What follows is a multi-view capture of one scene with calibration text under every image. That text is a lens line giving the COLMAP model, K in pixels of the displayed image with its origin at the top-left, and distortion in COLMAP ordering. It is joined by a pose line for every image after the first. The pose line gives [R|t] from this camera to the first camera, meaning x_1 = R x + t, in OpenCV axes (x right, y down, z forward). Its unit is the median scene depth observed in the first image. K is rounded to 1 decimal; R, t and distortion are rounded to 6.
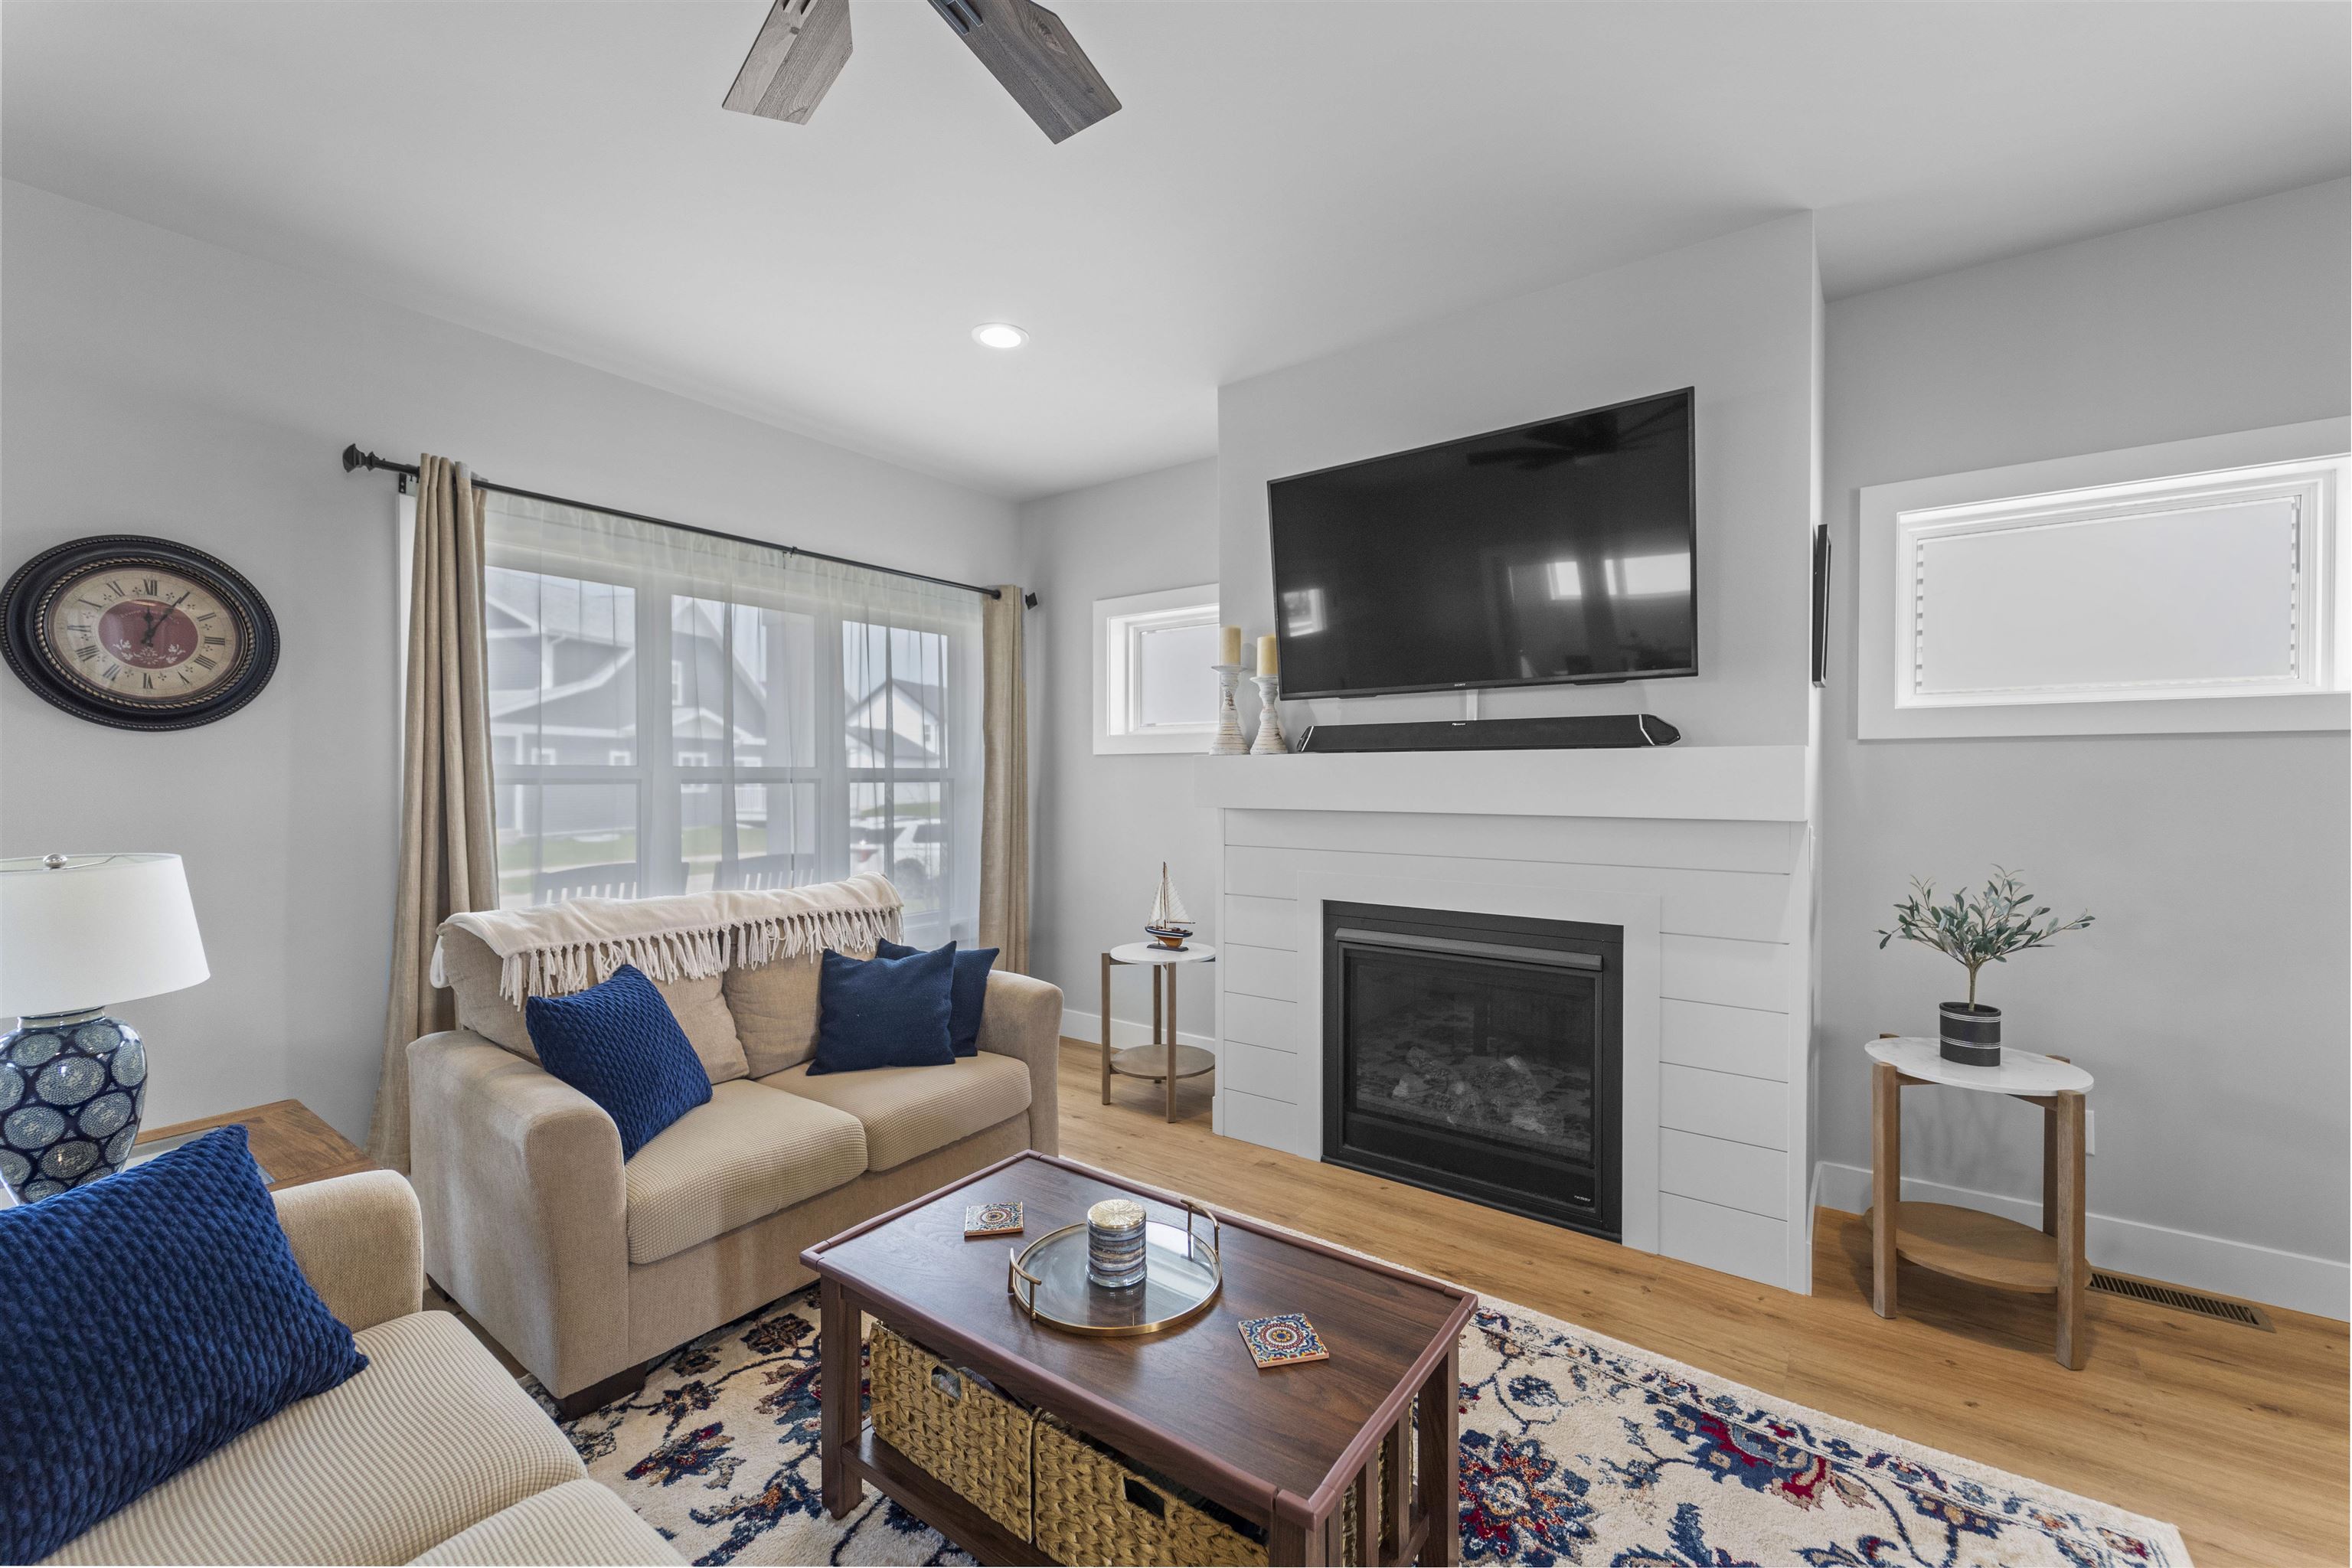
lens RADIAL K [[948.6, 0, 1176.0], [0, 948.6, 784.0], [0, 0, 1]] dist [0.001016, -0.002132]
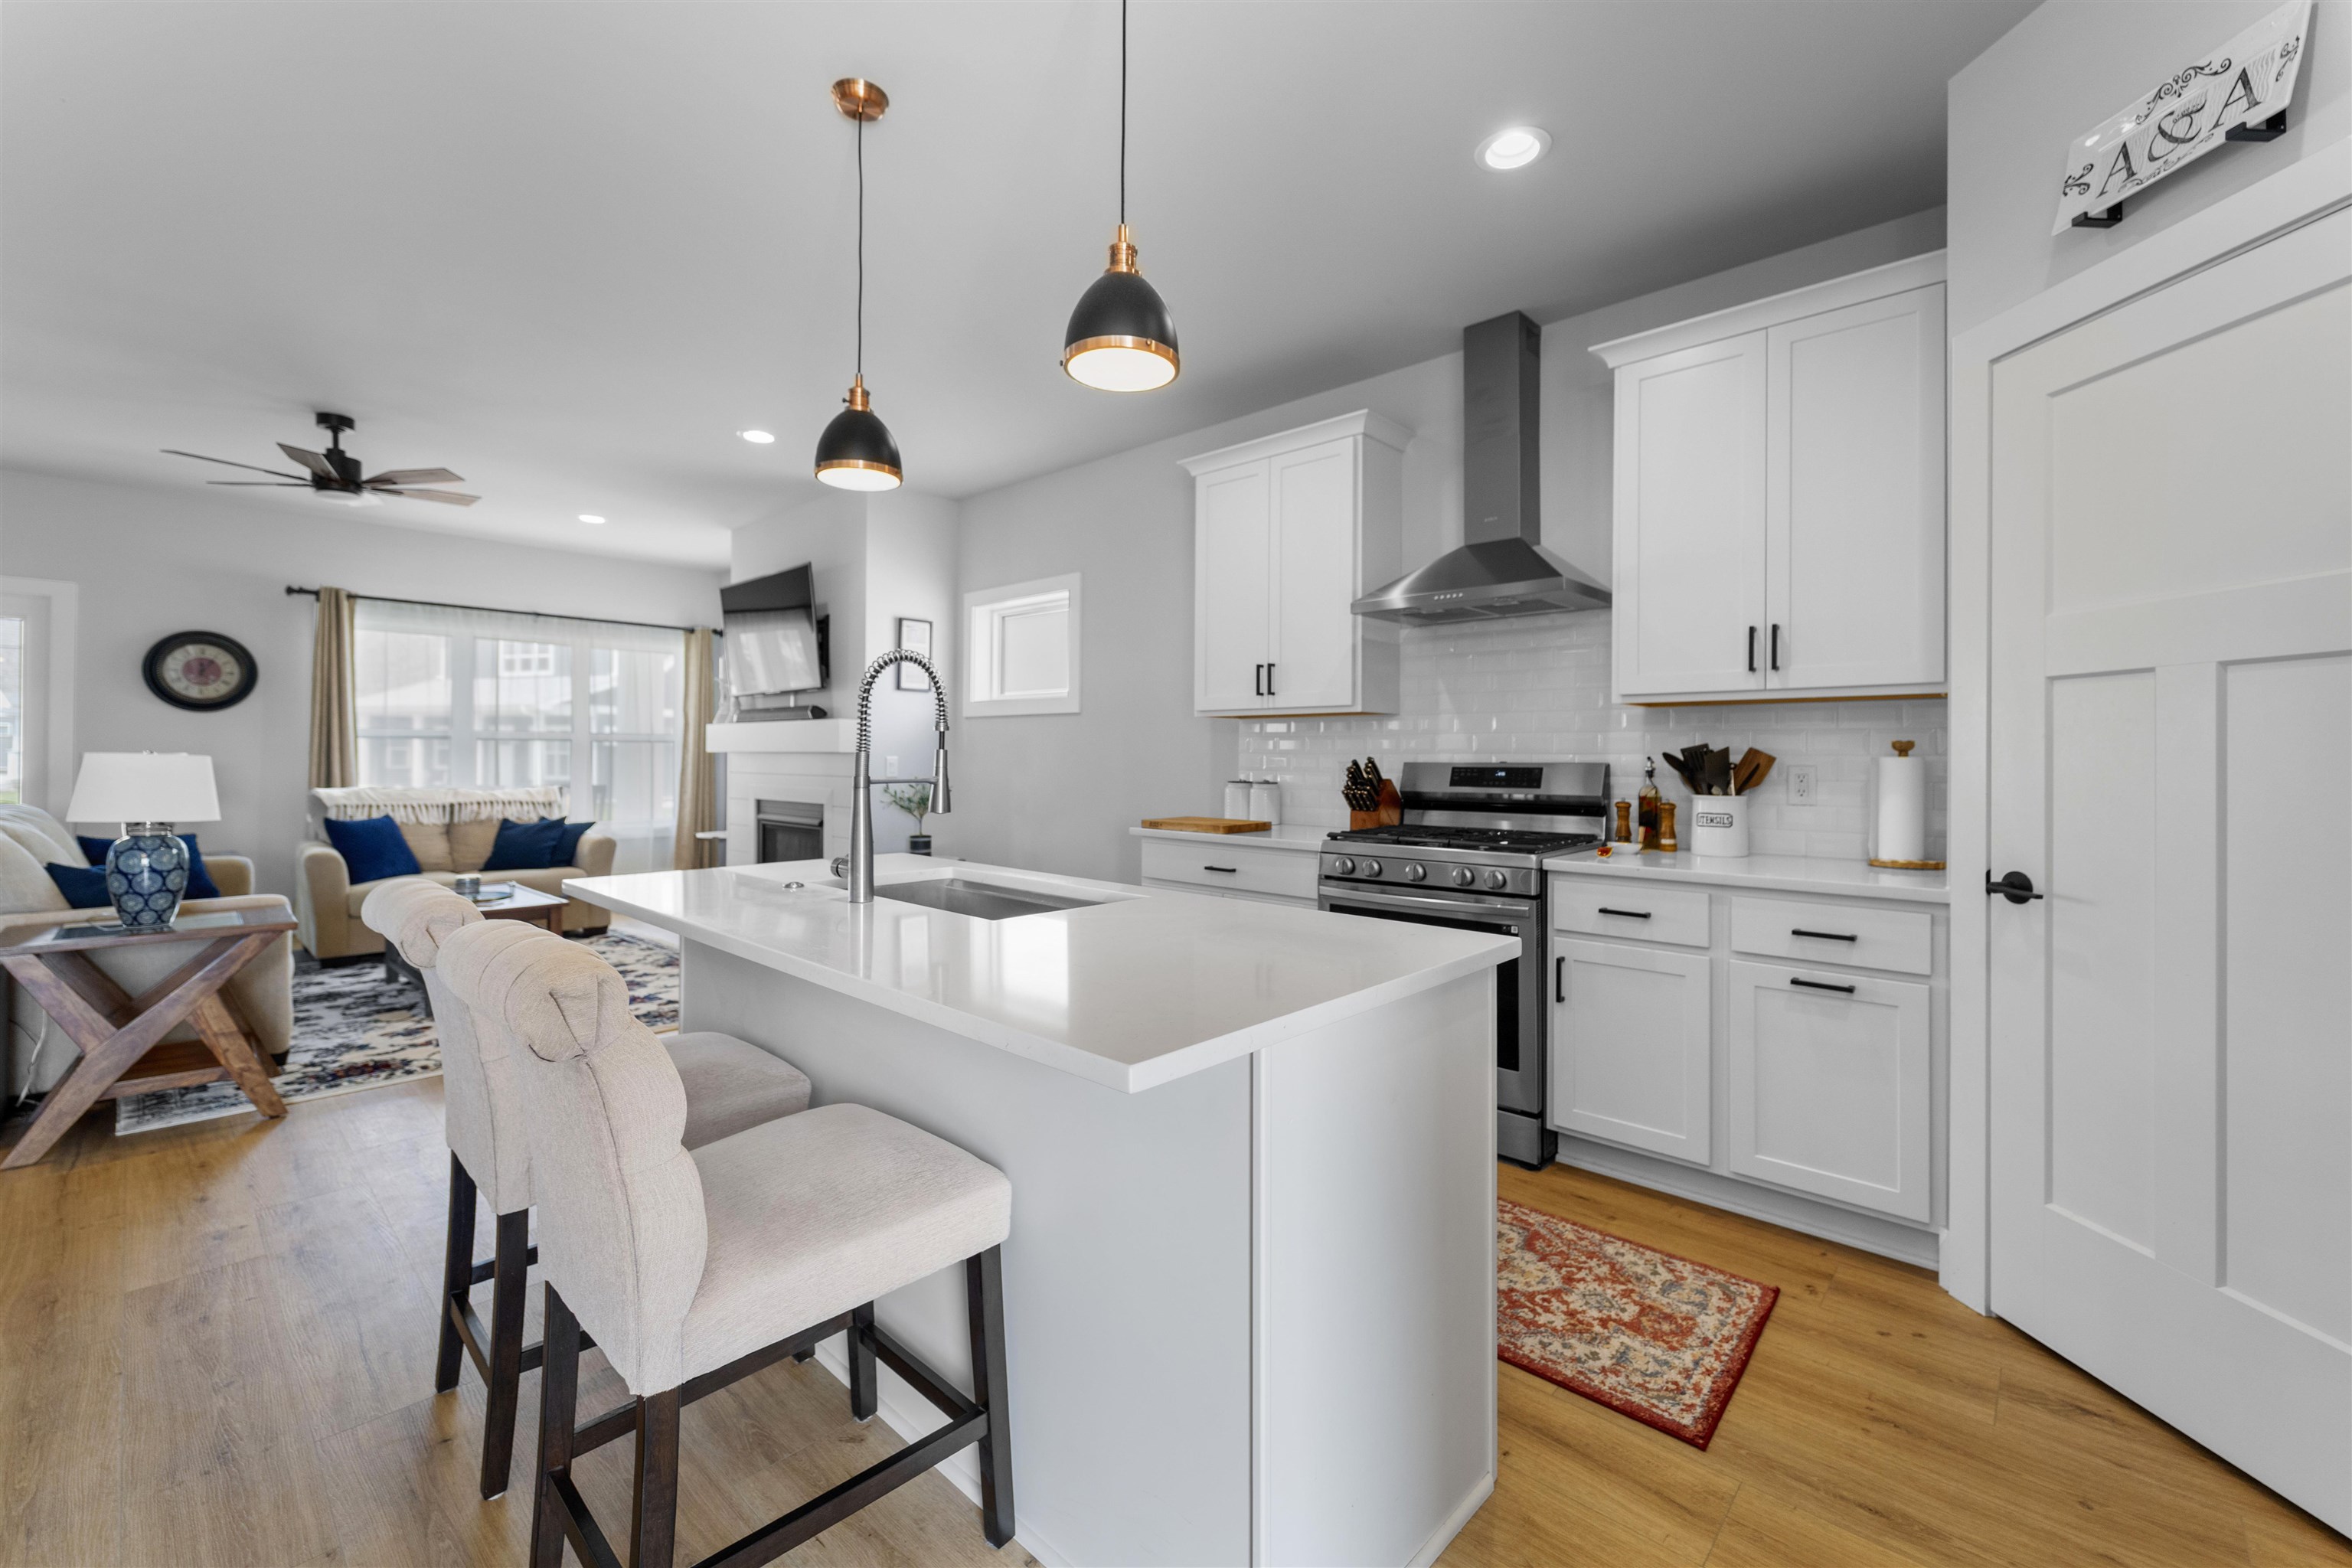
lens RADIAL K [[953.4, 0, 1186.1], [0, 953.4, 747.5], [0, 0, 1]] dist [0.001348, -0.000066]
pose [[0.995440, 0.003285, -0.095336, 1.399660], [-0.004516, 0.999909, -0.012703, 0.043008], [0.095285, 0.013076, 0.995364, -0.997536]]
